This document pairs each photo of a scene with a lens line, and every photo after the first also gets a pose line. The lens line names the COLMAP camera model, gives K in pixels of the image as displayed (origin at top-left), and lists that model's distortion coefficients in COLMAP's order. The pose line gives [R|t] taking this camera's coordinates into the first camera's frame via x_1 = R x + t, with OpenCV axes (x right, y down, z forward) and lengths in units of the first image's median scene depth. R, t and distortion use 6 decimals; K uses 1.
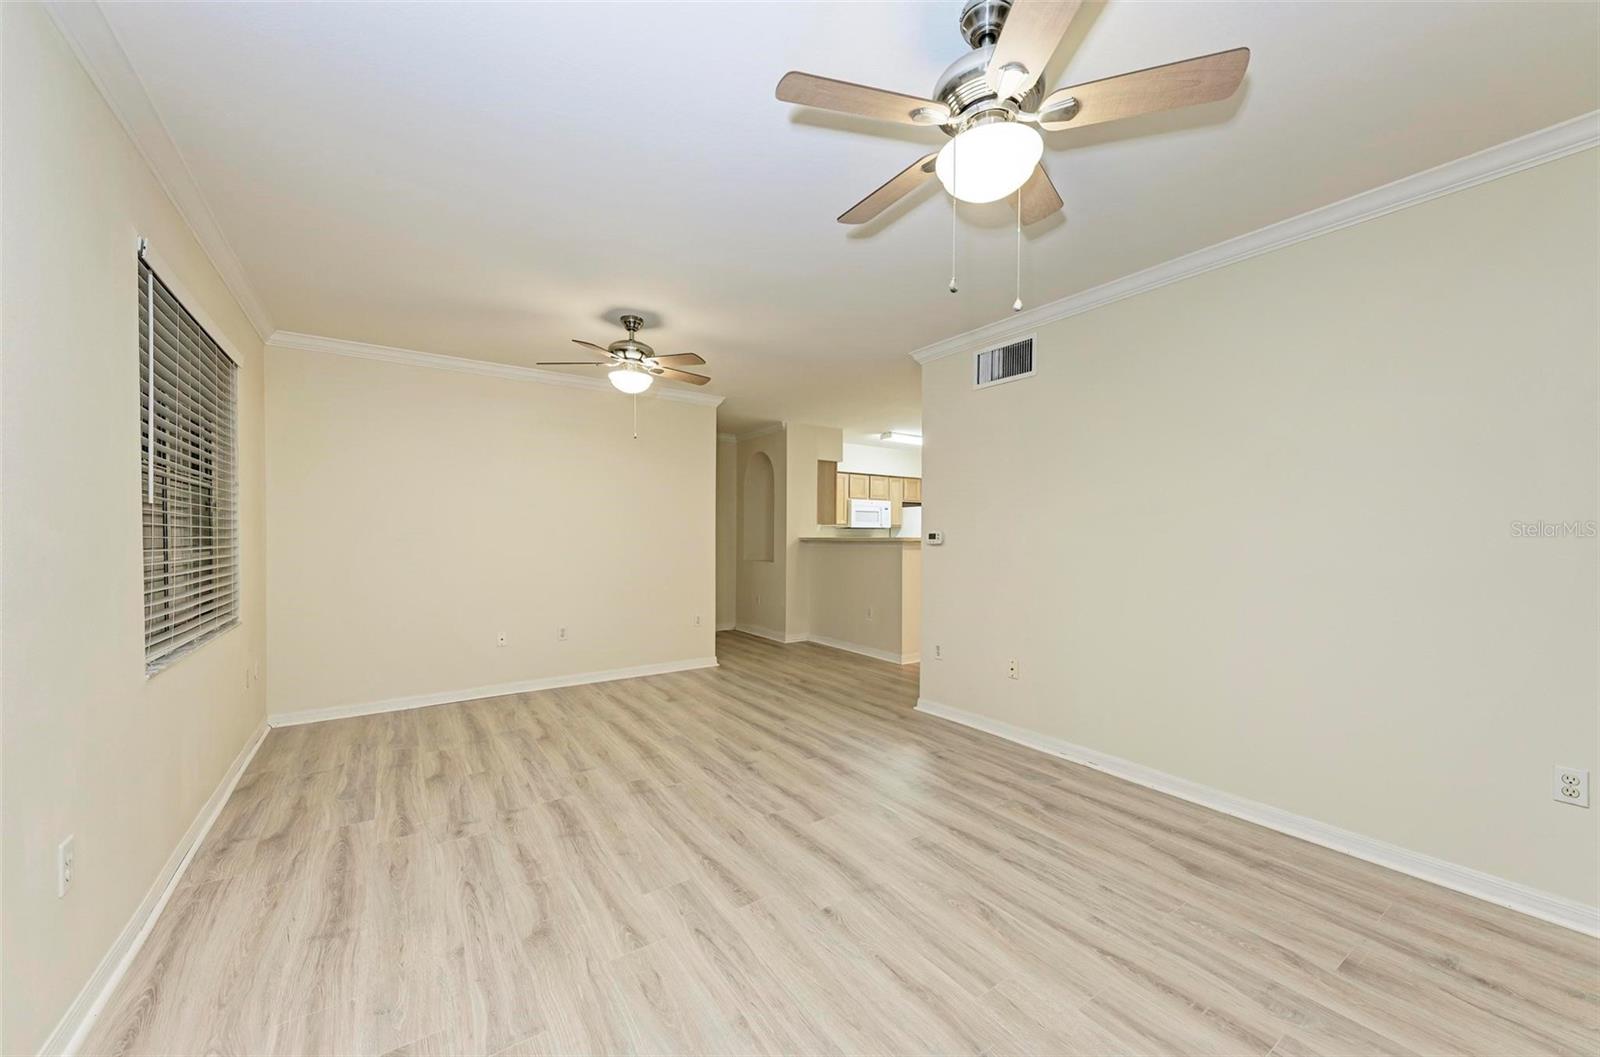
lens RADIAL K [[594.9, 0, 796.6], [0, 594.9, 528.4], [0, 0, 1]] dist [0.012003, -0.002882]
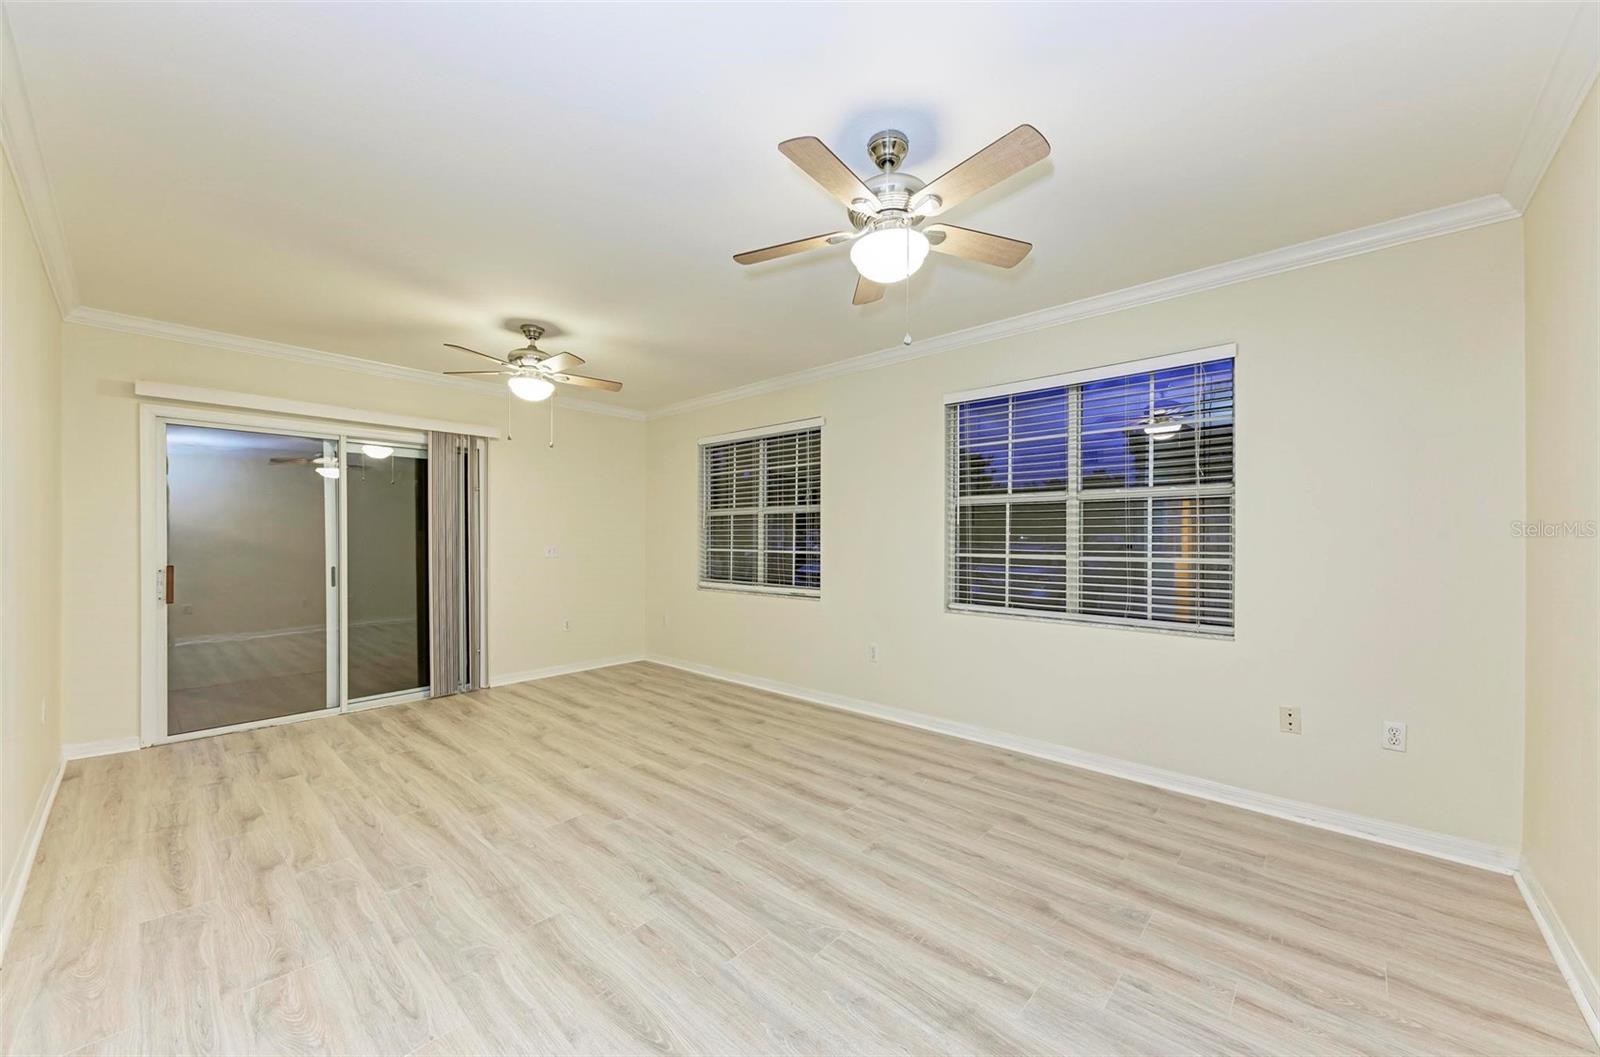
lens RADIAL K [[594.9, 0, 798.3], [0, 594.9, 551.7], [0, 0, 1]] dist [0.012003, -0.002882]
pose [[-0.972045, 0.001137, -0.234792, -0.087910], [-0.001395, 0.999943, 0.010617, 0.018033], [0.234791, 0.010648, -0.971988, 1.825998]]
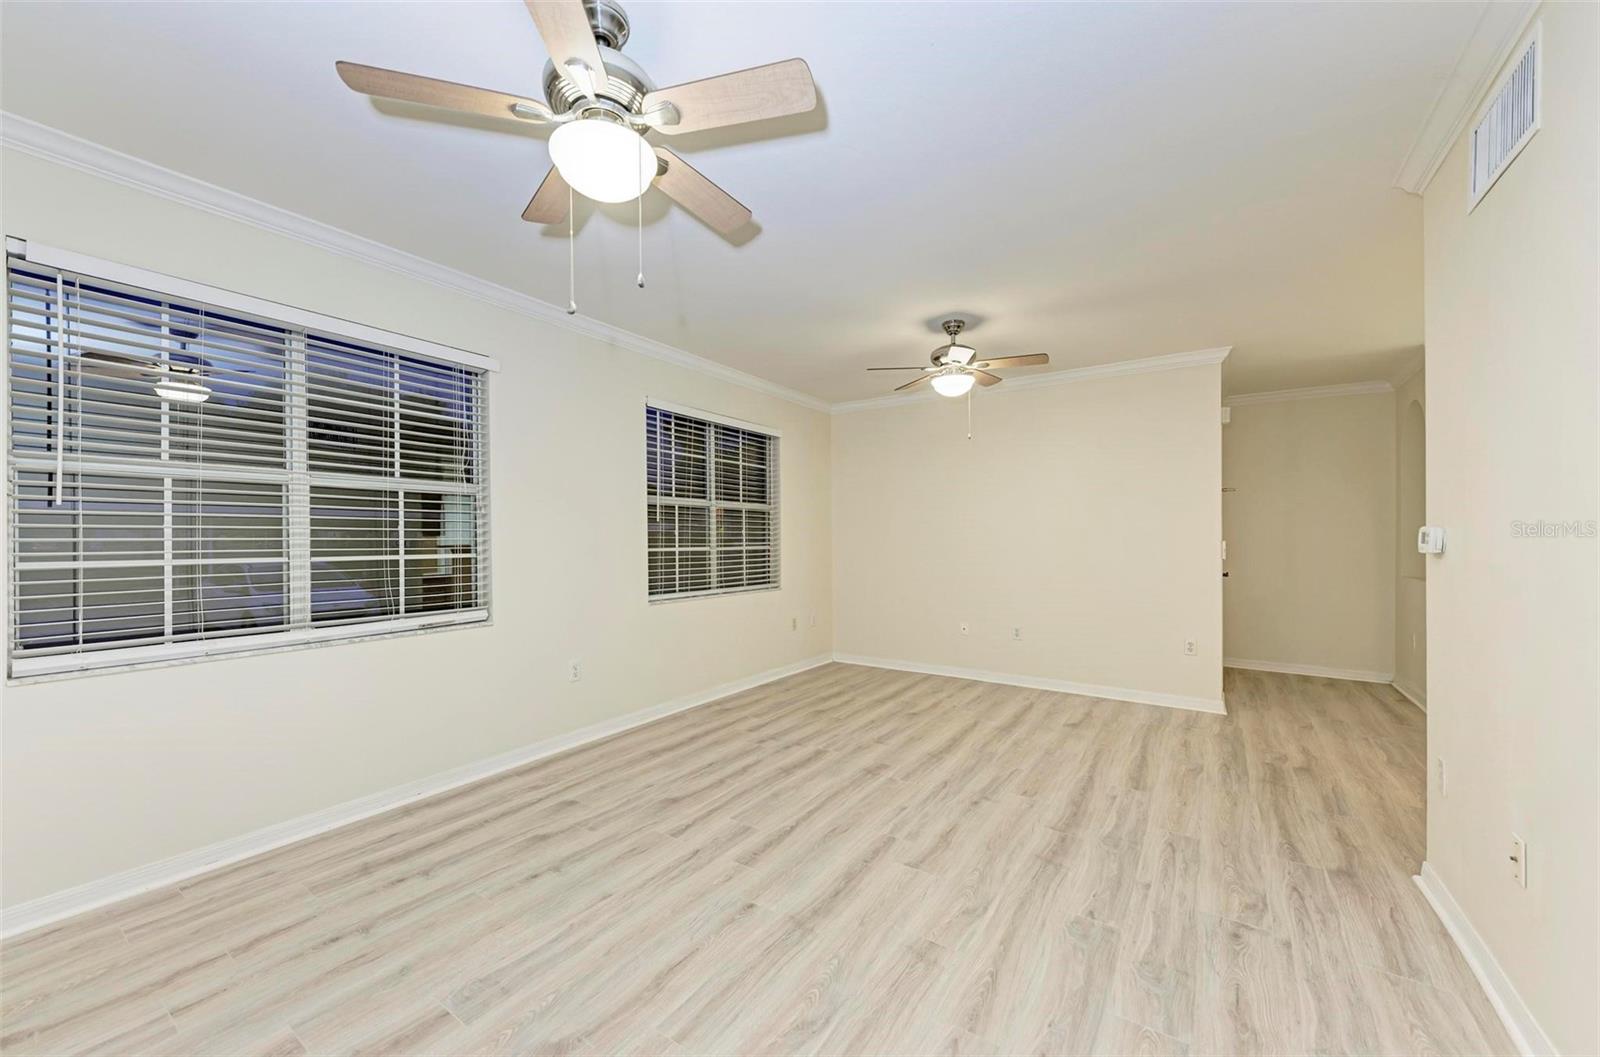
lens RADIAL K [[594.9, 0, 807.0], [0, 594.9, 532.0], [0, 0, 1]] dist [0.012003, -0.002882]
pose [[0.372612, -0.007673, -0.927956, 0.692167], [0.011486, 0.999927, -0.003656, 0.005727], [0.927916, -0.009296, 0.372673, 0.478614]]
